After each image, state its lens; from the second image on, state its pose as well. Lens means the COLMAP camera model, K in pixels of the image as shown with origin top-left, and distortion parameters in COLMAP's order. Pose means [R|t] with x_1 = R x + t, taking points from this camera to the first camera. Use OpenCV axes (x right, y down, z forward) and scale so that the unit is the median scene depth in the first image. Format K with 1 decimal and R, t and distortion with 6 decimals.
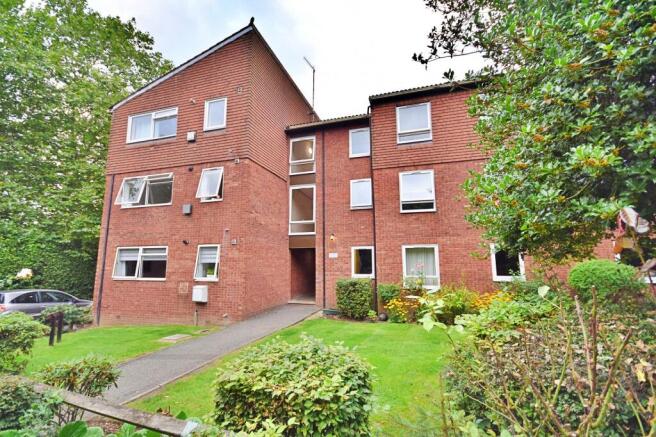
lens RADIAL K [[288.7, 0, 327.0], [0, 288.7, 221.5], [0, 0, 1]] dist [0.007326, -0.009563]
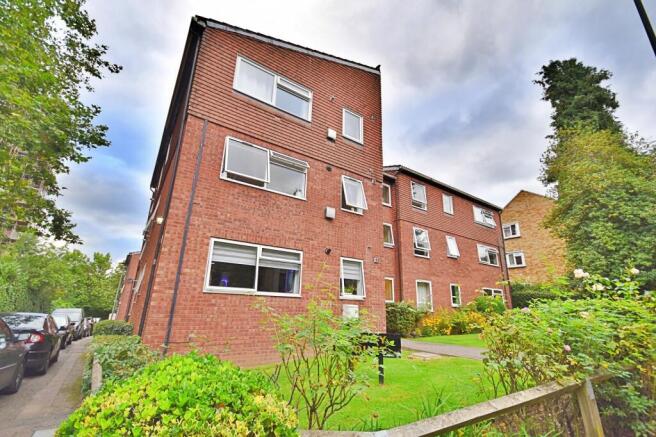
lens RADIAL K [[288.7, 0, 327.0], [0, 288.7, 221.5], [0, 0, 1]] dist [0.007326, -0.009563]
pose [[0.619338, 0.243943, 0.746266, -1.087942], [-0.139408, 0.969571, -0.201242, 0.149955], [-0.772649, 0.020602, 0.634499, 0.453091]]
